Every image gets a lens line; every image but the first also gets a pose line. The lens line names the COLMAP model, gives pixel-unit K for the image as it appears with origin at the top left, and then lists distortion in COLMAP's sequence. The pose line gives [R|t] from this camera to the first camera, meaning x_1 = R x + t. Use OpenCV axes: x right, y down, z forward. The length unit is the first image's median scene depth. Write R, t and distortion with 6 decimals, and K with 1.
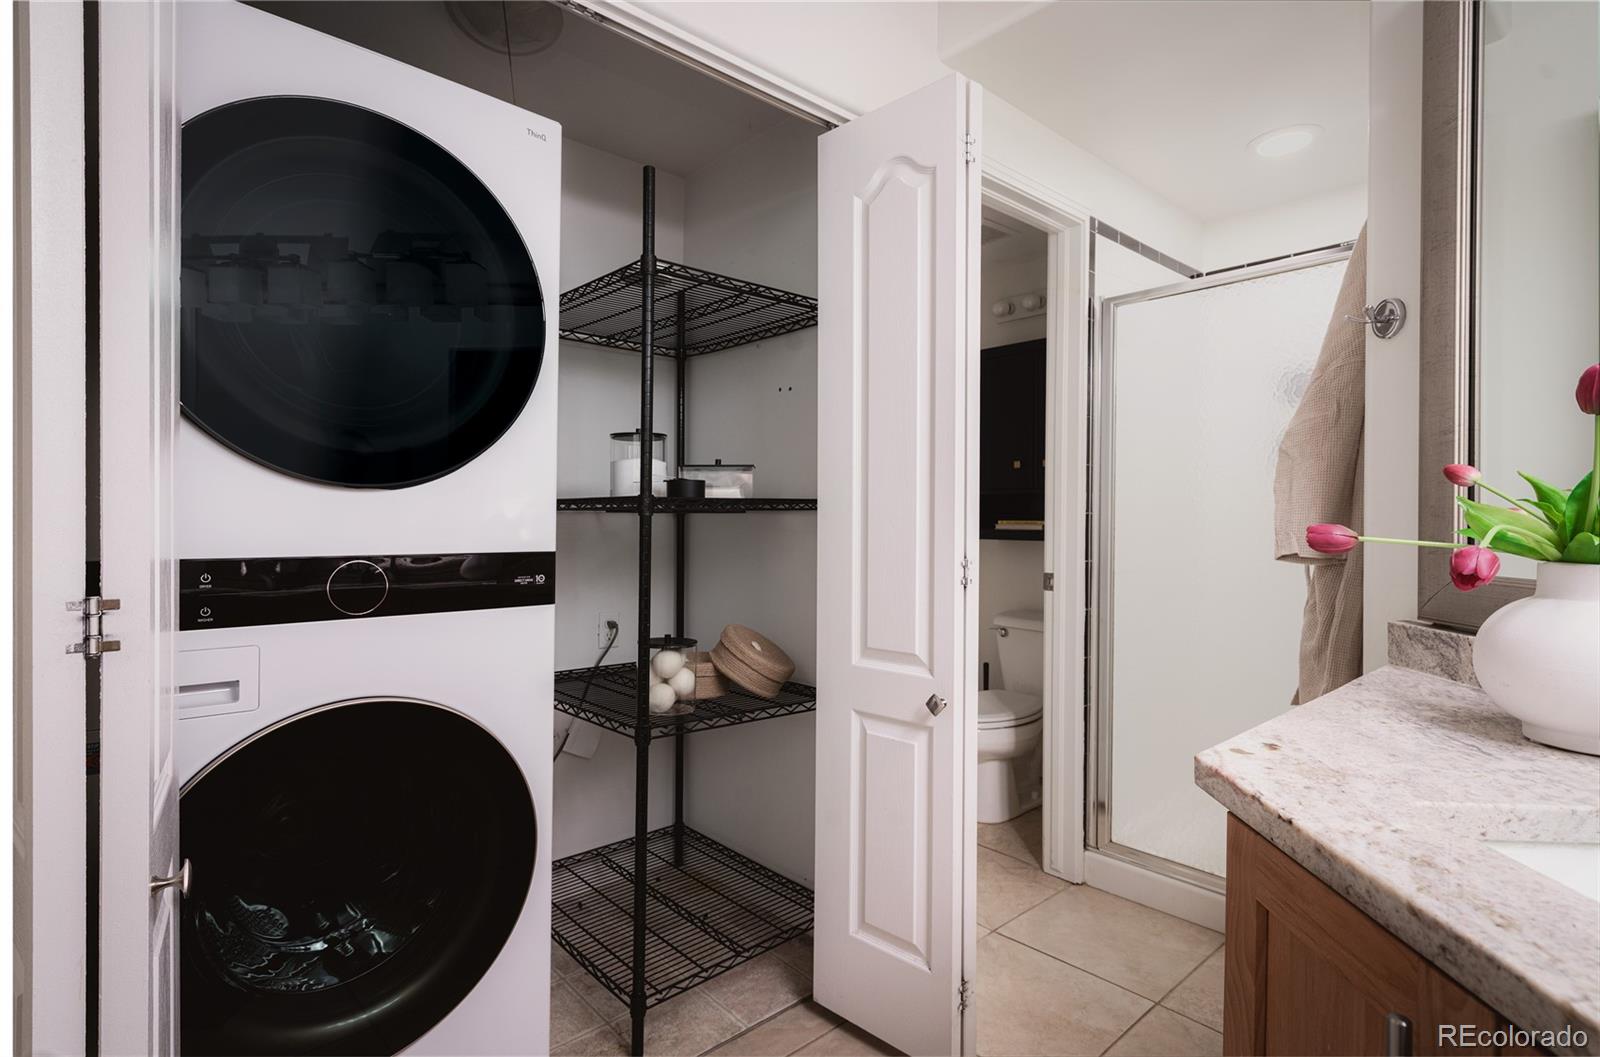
lens RADIAL K [[792.3, 0, 800.0], [0, 792.3, 528.5], [0, 0, 1]] dist [0.034715, -0.000329]
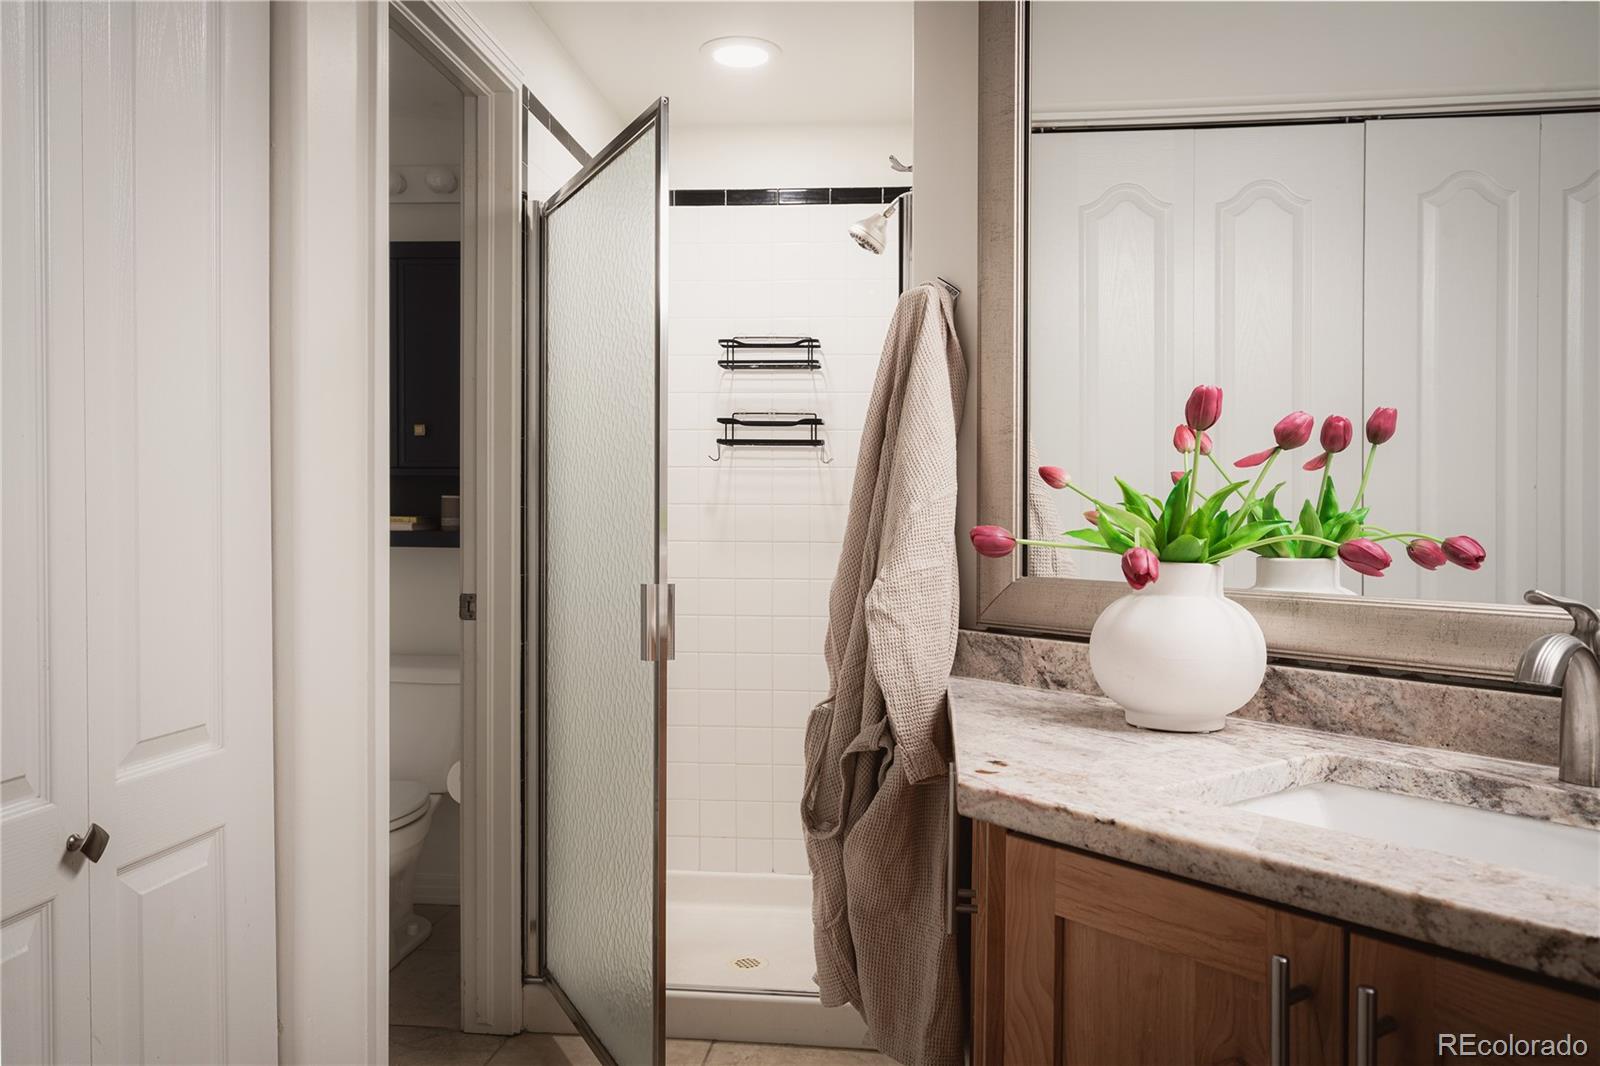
lens RADIAL K [[1224.4, 0, 800.0], [0, 1224.4, 533.0], [0, 0, 1]] dist [0.034198, 0.001997]
pose [[0.743481, 0.001335, 0.668755, -0.511118], [-0.004153, 0.999988, 0.002622, 0.000466], [-0.668744, -0.004727, 0.743478, 0.088646]]
